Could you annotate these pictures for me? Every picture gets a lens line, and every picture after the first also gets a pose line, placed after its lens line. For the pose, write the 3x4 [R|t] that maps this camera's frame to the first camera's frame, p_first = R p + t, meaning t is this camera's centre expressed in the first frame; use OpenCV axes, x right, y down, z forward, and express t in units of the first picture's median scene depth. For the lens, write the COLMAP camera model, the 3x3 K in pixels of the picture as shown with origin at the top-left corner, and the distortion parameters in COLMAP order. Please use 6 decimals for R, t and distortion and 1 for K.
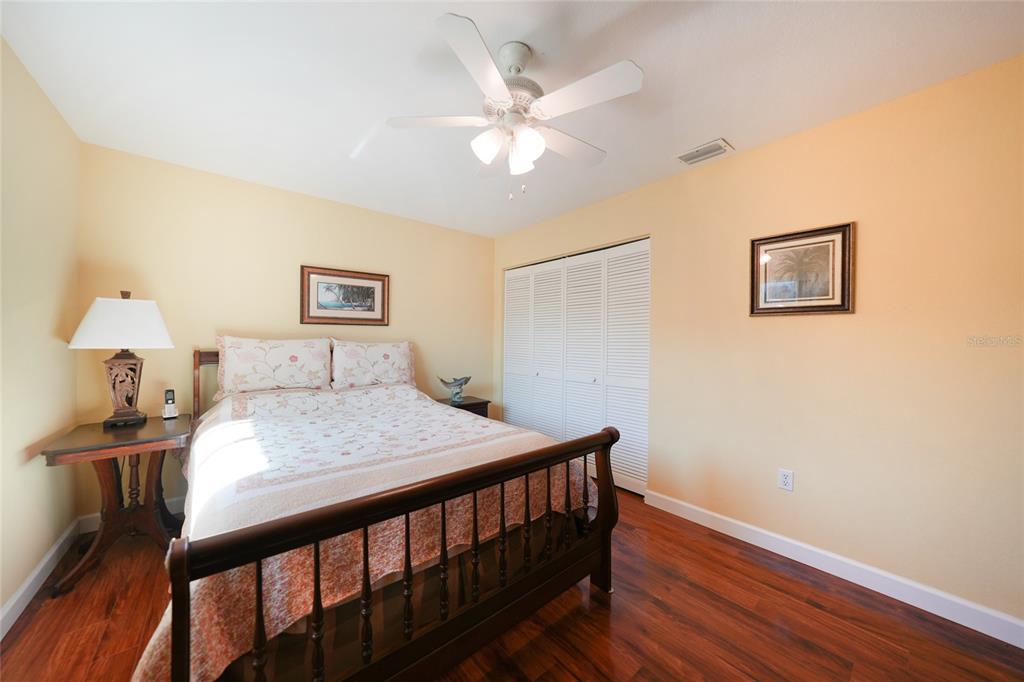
lens RADIAL K [[355.2, 0, 512.0], [0, 355.2, 340.1], [0, 0, 1]] dist [-0.030110, 0.006669]
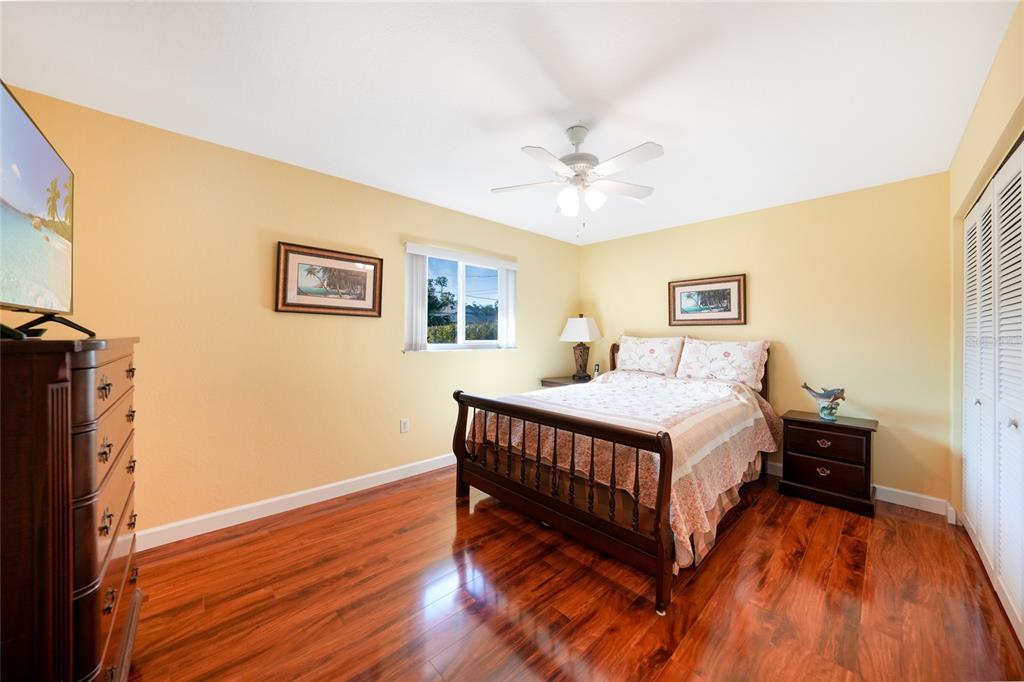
lens RADIAL K [[355.2, 0, 512.0], [0, 355.2, 340.1], [0, 0, 1]] dist [-0.030110, 0.006669]
pose [[0.047701, 0.006751, -0.998839, 0.678095], [-0.008792, 0.999941, 0.006339, 0.003366], [0.998823, 0.008479, 0.047757, 0.330922]]
